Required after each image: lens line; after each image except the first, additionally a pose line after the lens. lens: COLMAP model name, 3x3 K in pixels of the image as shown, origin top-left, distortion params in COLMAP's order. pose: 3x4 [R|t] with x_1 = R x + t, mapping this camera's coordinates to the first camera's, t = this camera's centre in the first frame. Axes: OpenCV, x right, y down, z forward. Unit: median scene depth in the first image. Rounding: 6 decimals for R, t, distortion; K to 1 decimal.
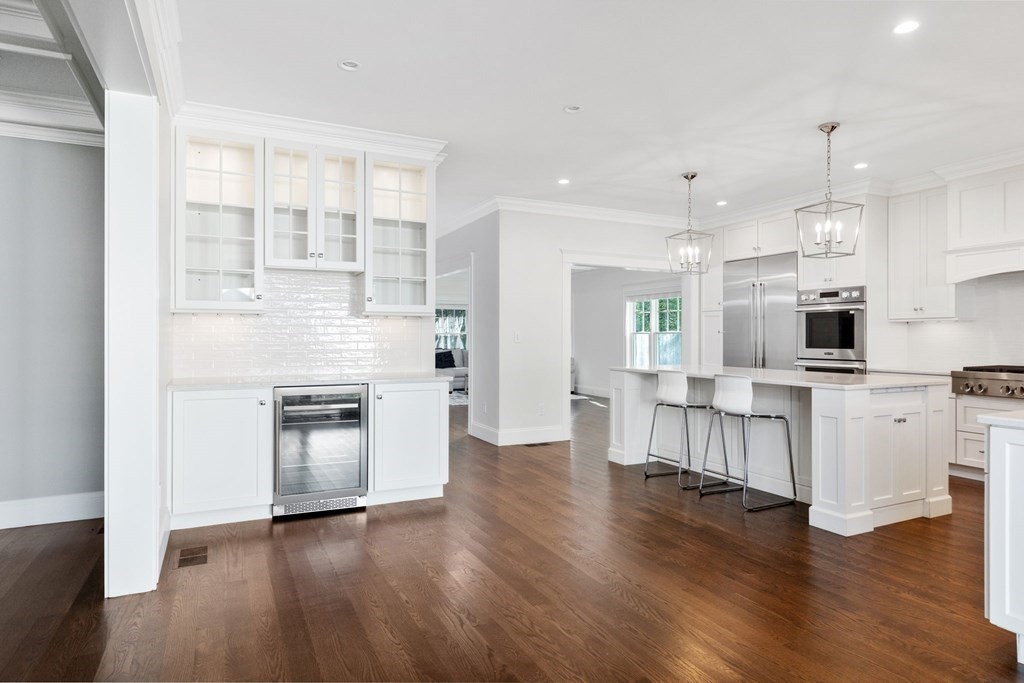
lens RADIAL K [[599.5, 0, 512.5], [0, 599.5, 337.2], [0, 0, 1]] dist [0.000583, 0.000125]
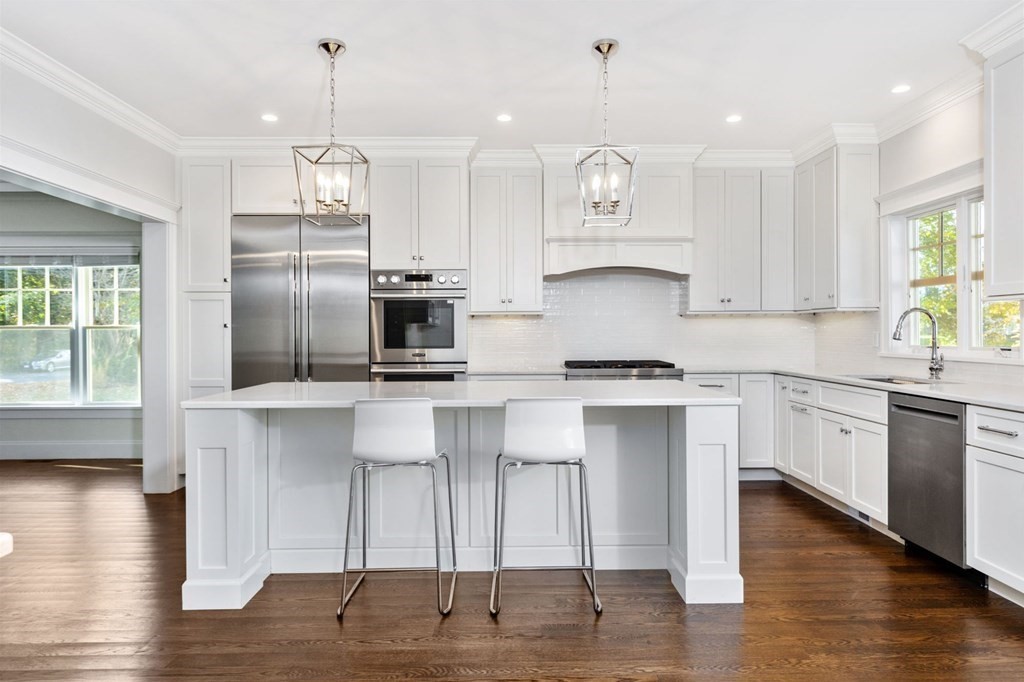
lens RADIAL K [[640.0, 0, 516.1], [0, 640.0, 338.0], [0, 0, 1]] dist [0.001310, -0.000564]
pose [[0.419163, -0.012573, 0.907824, -0.163960], [0.005002, 0.999921, 0.011539, -0.003029], [-0.907897, -0.000296, 0.419192, 0.550964]]
